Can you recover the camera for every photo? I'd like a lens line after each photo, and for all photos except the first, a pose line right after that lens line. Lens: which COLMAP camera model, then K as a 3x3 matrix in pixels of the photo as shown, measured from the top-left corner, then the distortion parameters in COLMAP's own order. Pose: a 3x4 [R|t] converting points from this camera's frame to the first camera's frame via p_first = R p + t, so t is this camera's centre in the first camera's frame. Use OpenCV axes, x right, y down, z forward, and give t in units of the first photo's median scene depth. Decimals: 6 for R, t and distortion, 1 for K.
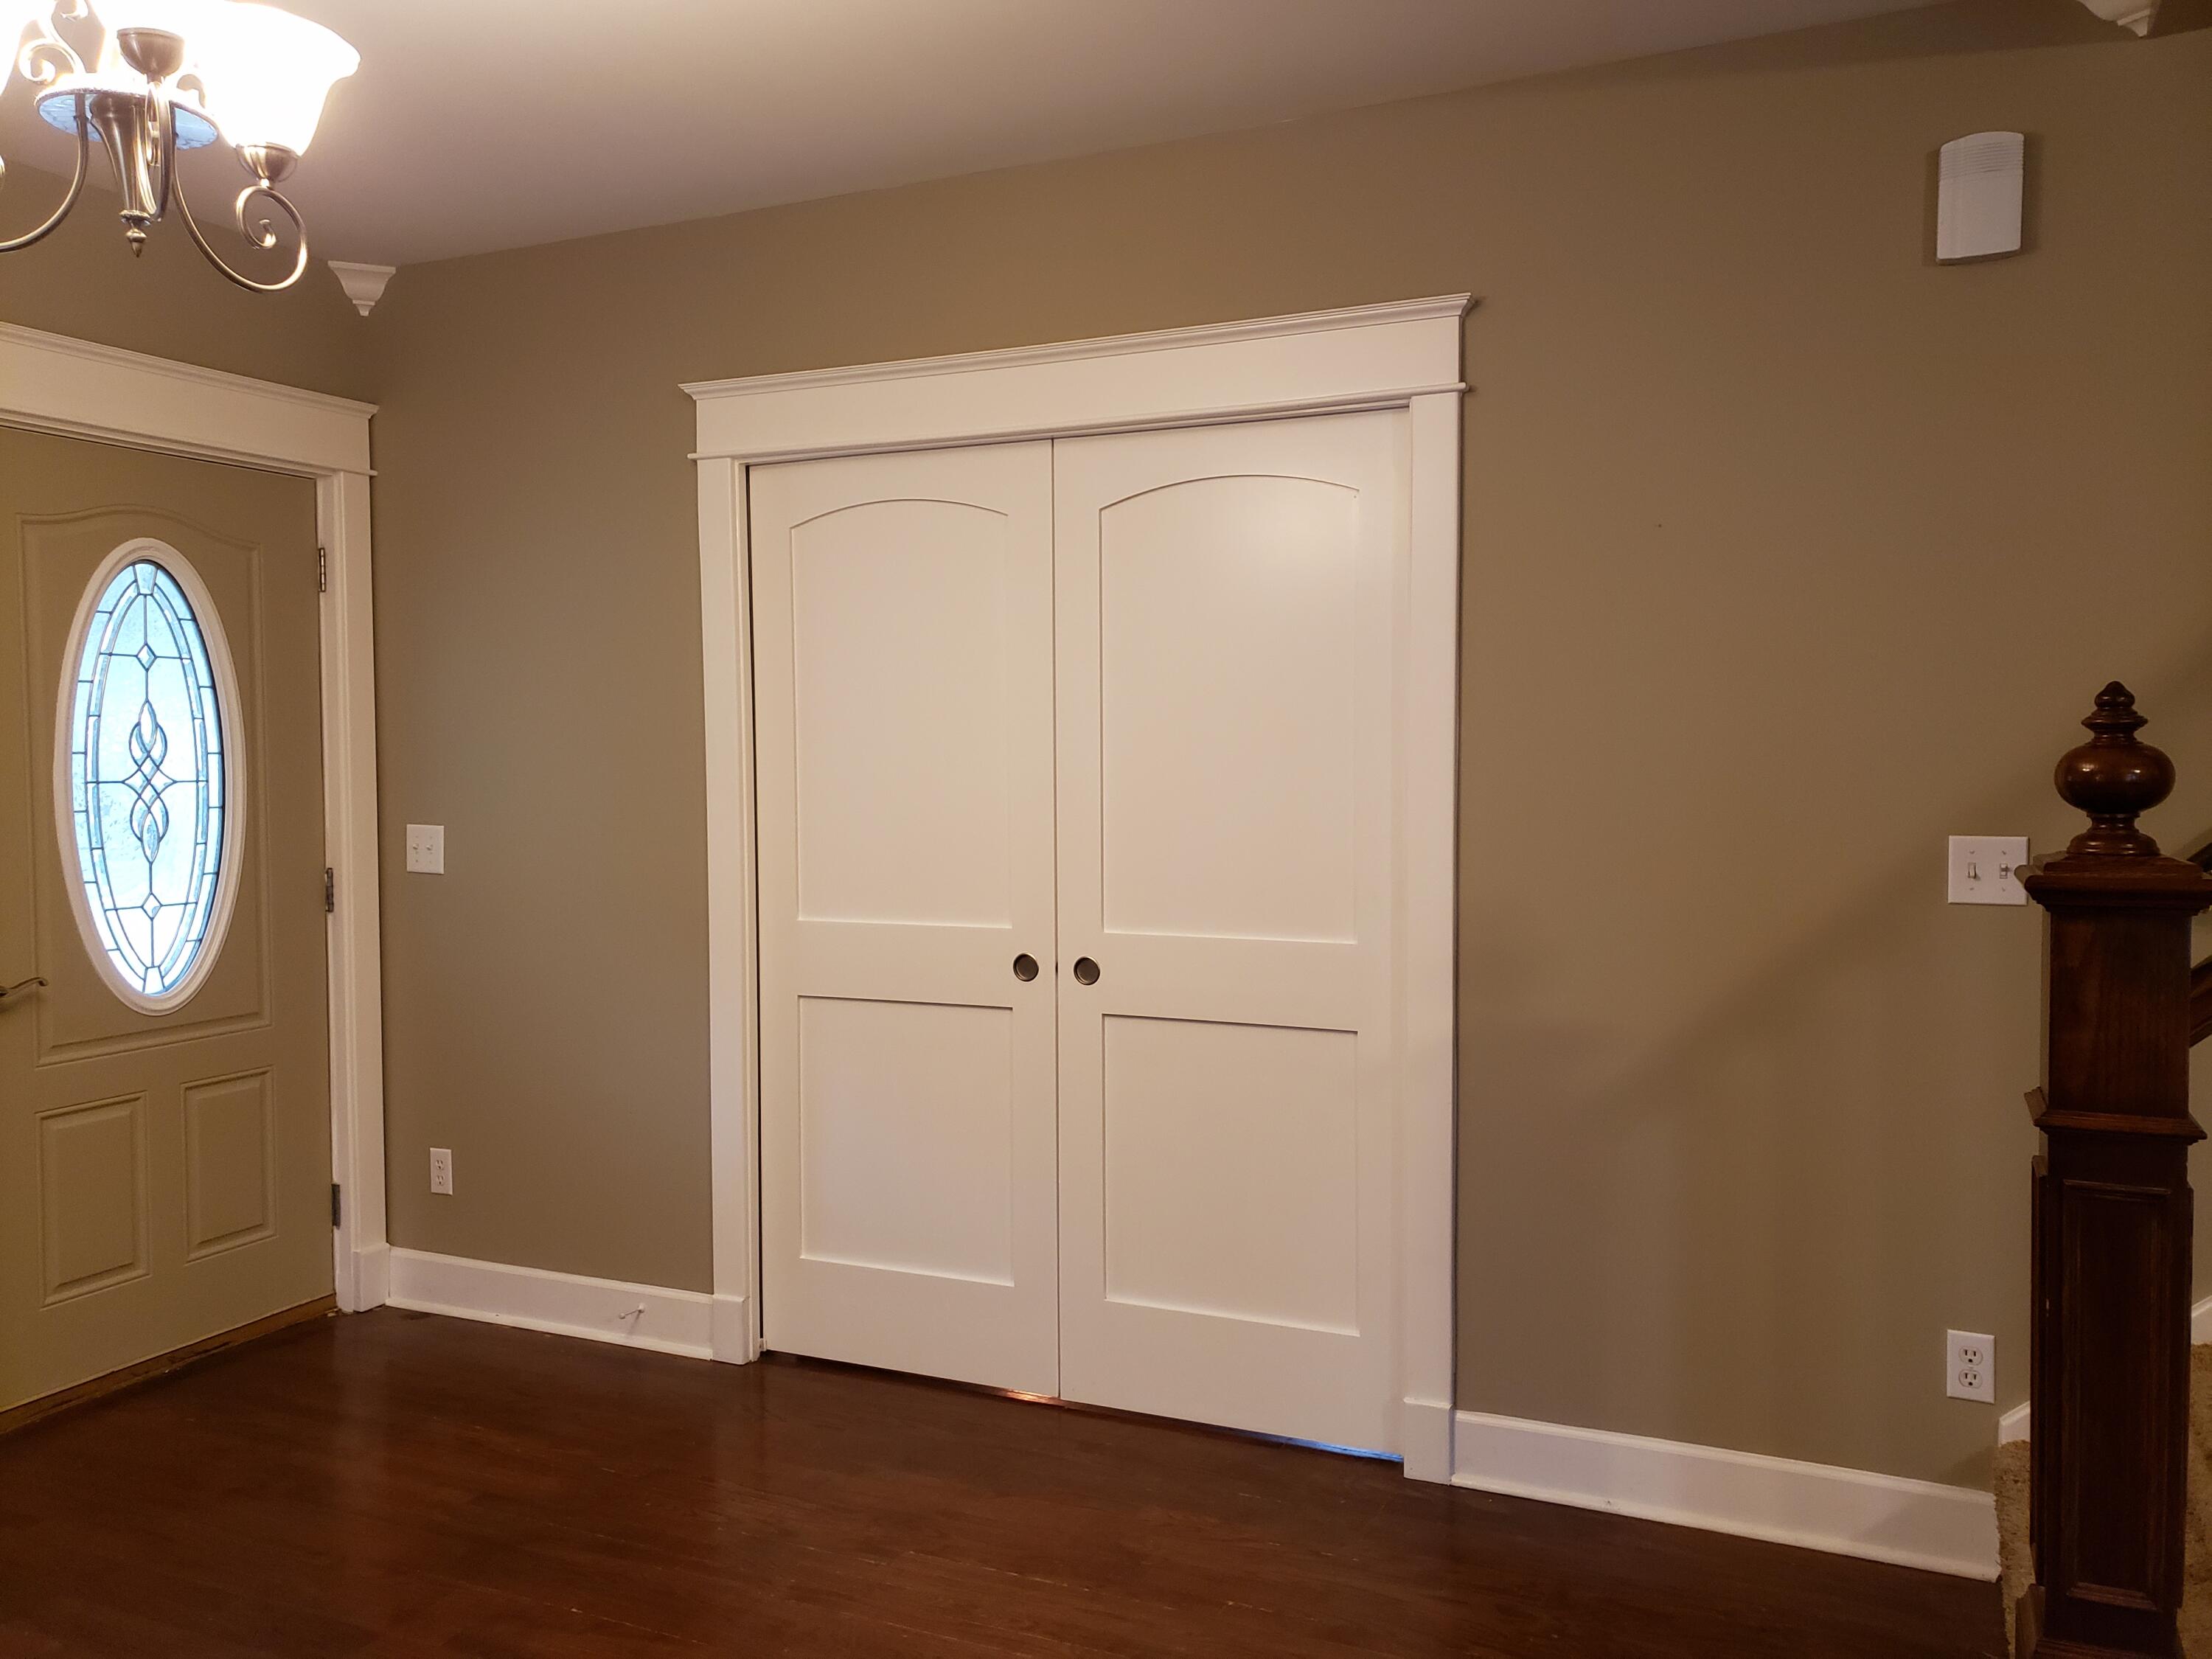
lens RADIAL K [[1732.1, 0, 1092.1], [0, 1732.1, 823.5], [0, 0, 1]] dist [0.034120, -0.002403]
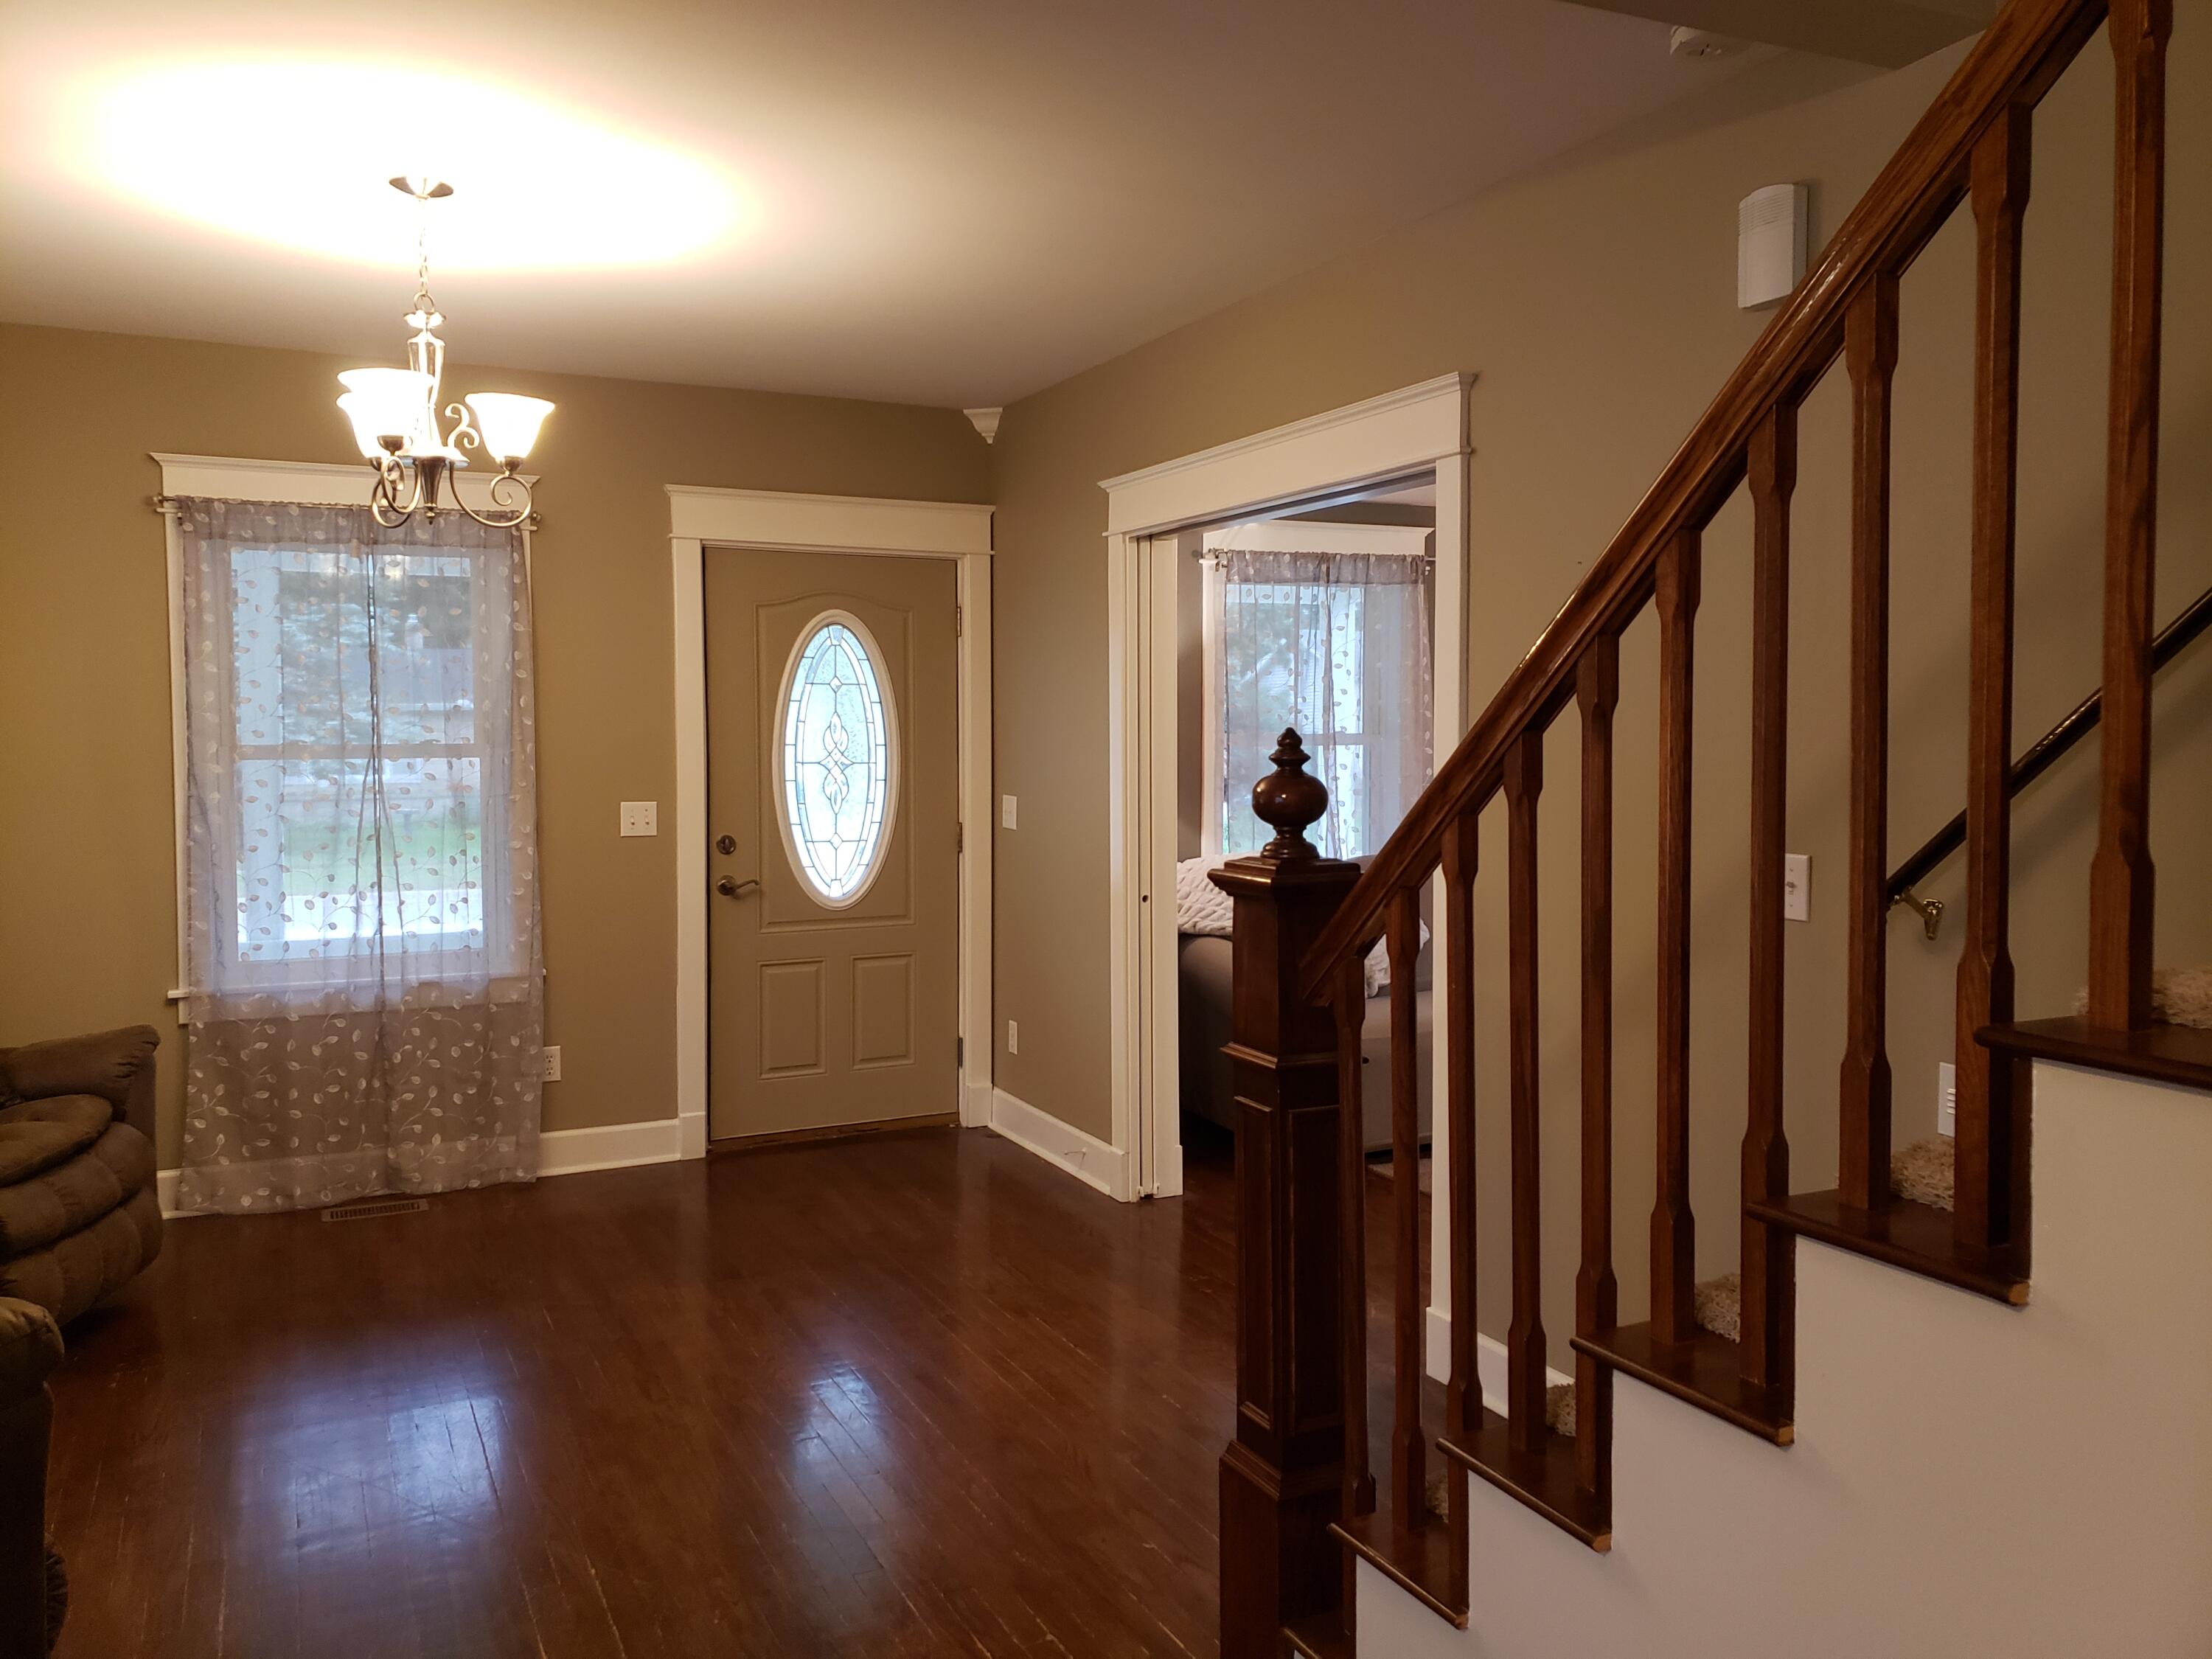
lens RADIAL K [[1701.1, 0, 1090.9], [0, 1701.1, 791.5], [0, 0, 1]] dist [0.087566, -0.110098]
pose [[0.767330, 0.030529, -0.640525, 0.650716], [-0.032202, 0.999440, 0.009059, -0.019962], [0.640443, 0.013675, 0.767884, -0.039438]]
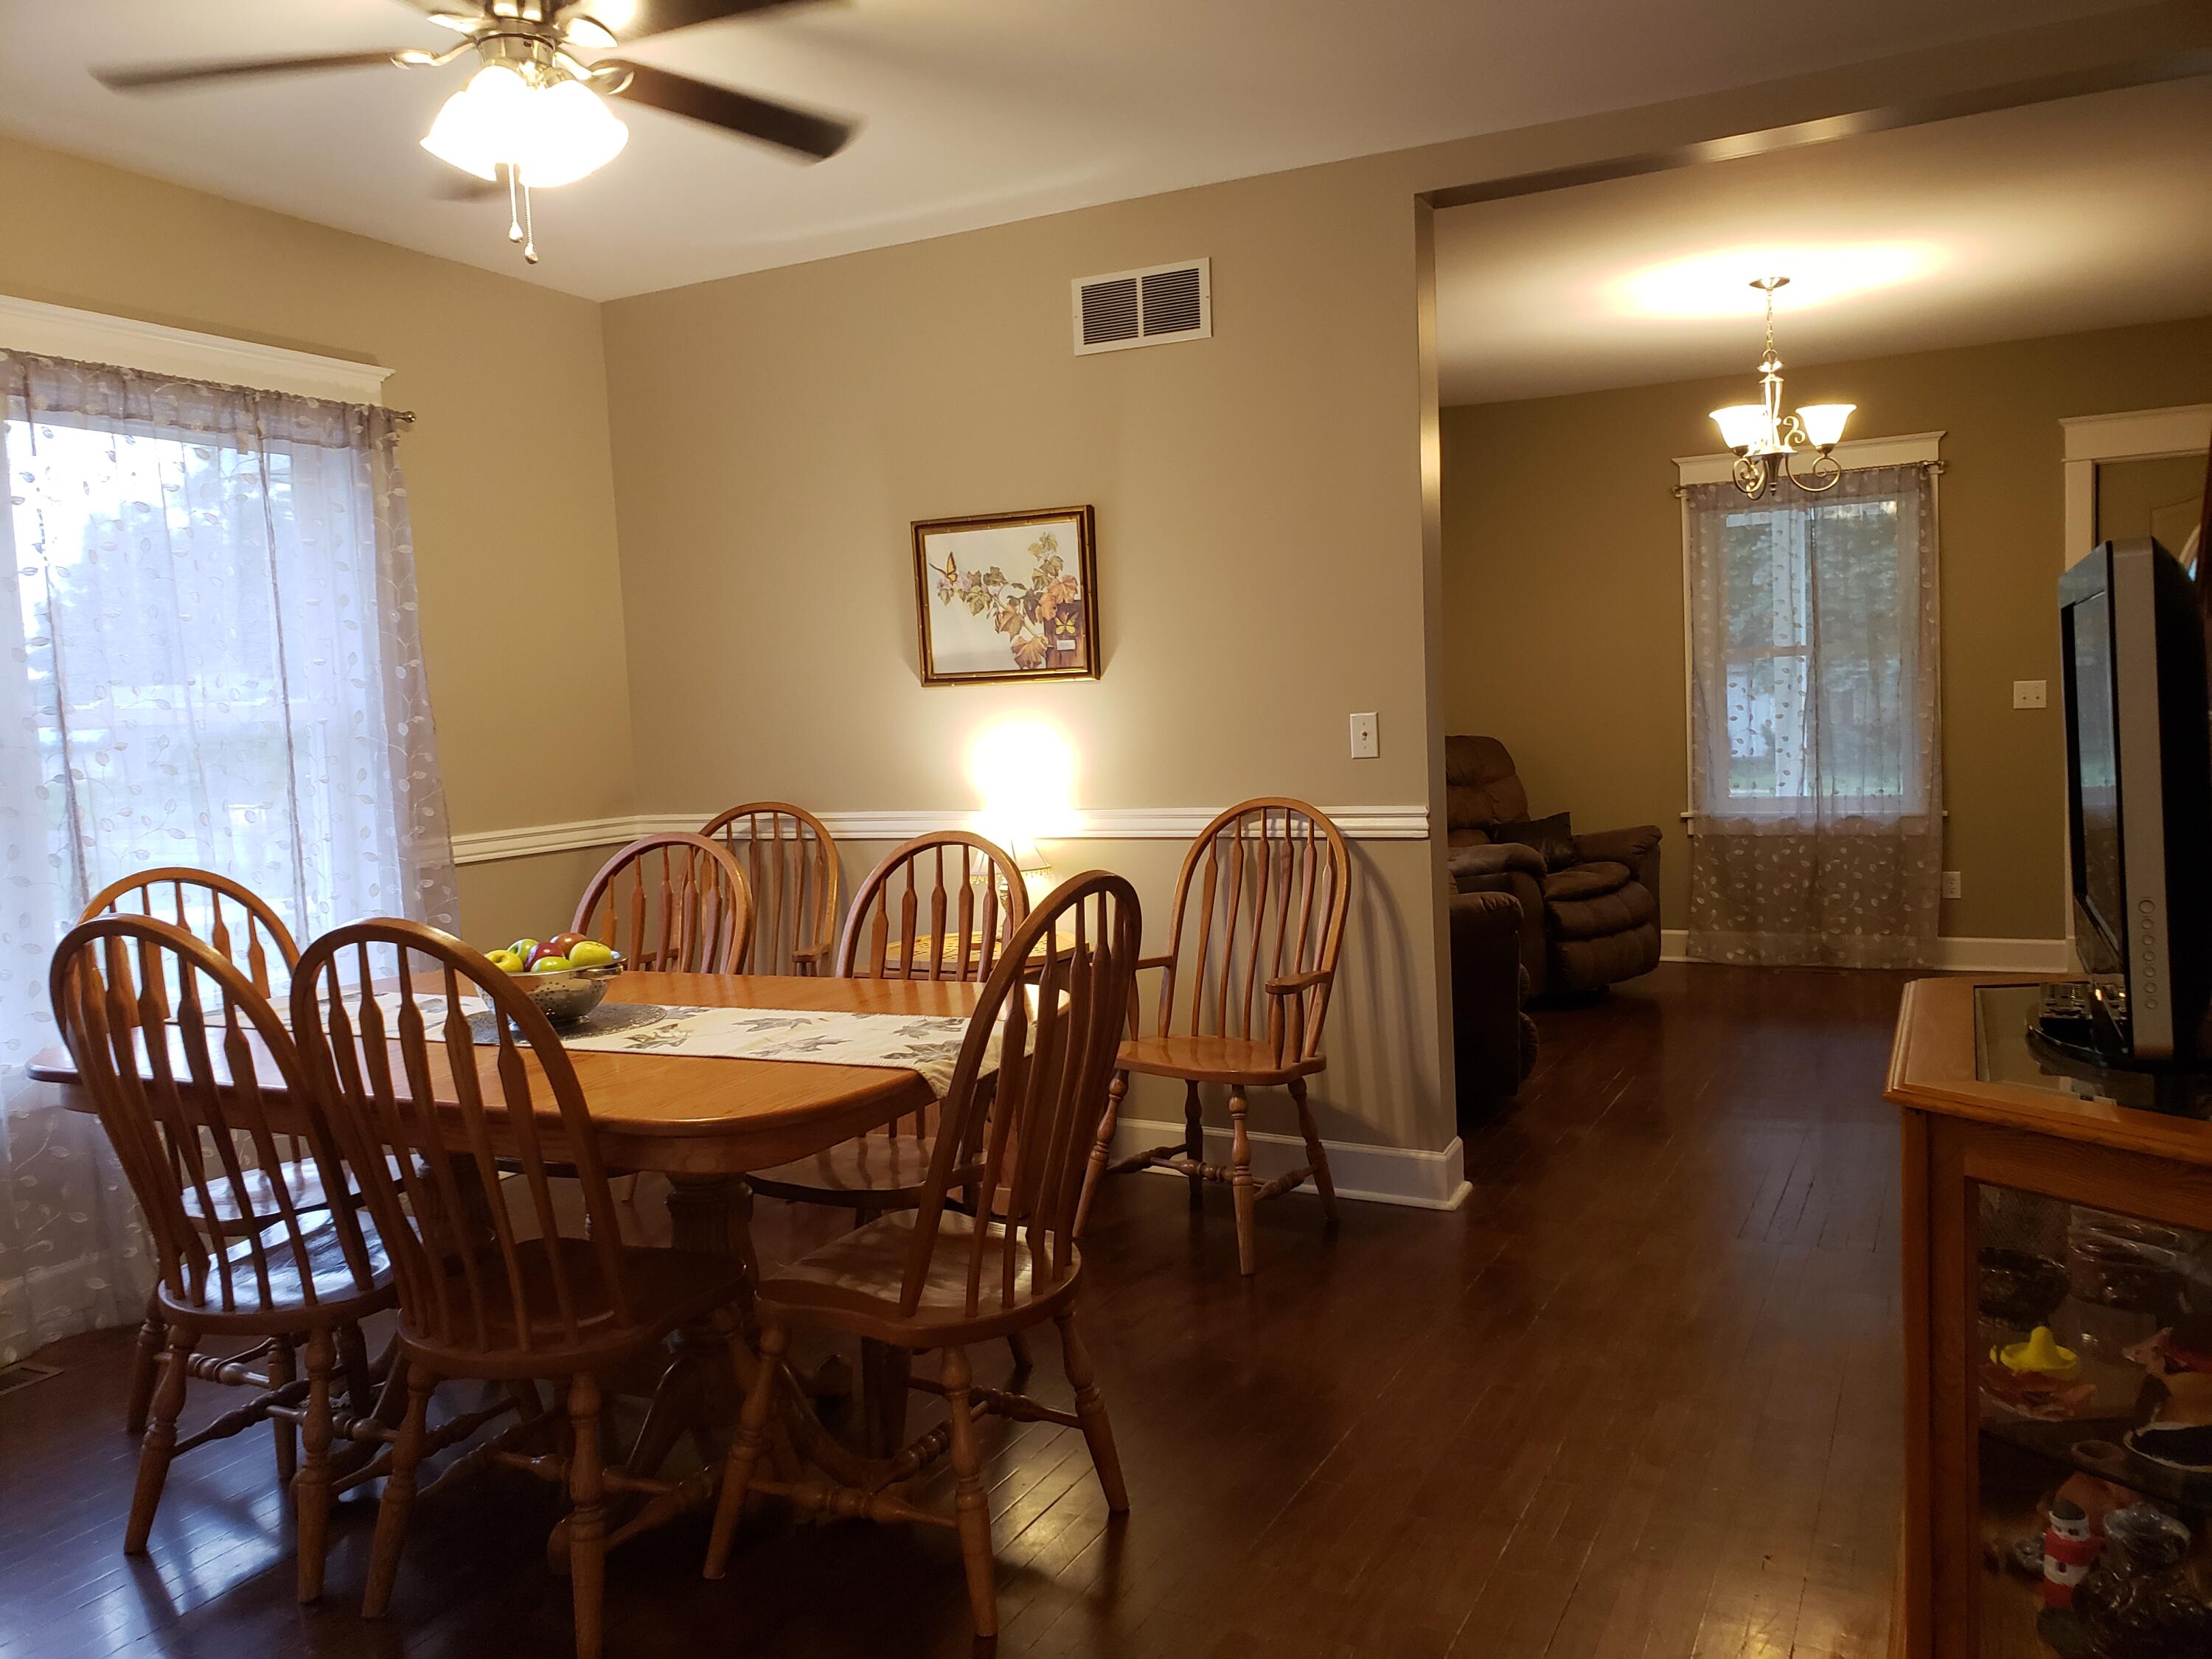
lens RADIAL K [[1736.7, 0, 1096.4], [0, 1736.7, 809.8], [0, 0, 1]] dist [0.026233, 0.000867]
pose [[-0.039675, 0.073370, -0.996515, 1.333323], [-0.002175, 0.997292, 0.073514, 0.017407], [0.999210, 0.005084, -0.039408, -0.076870]]
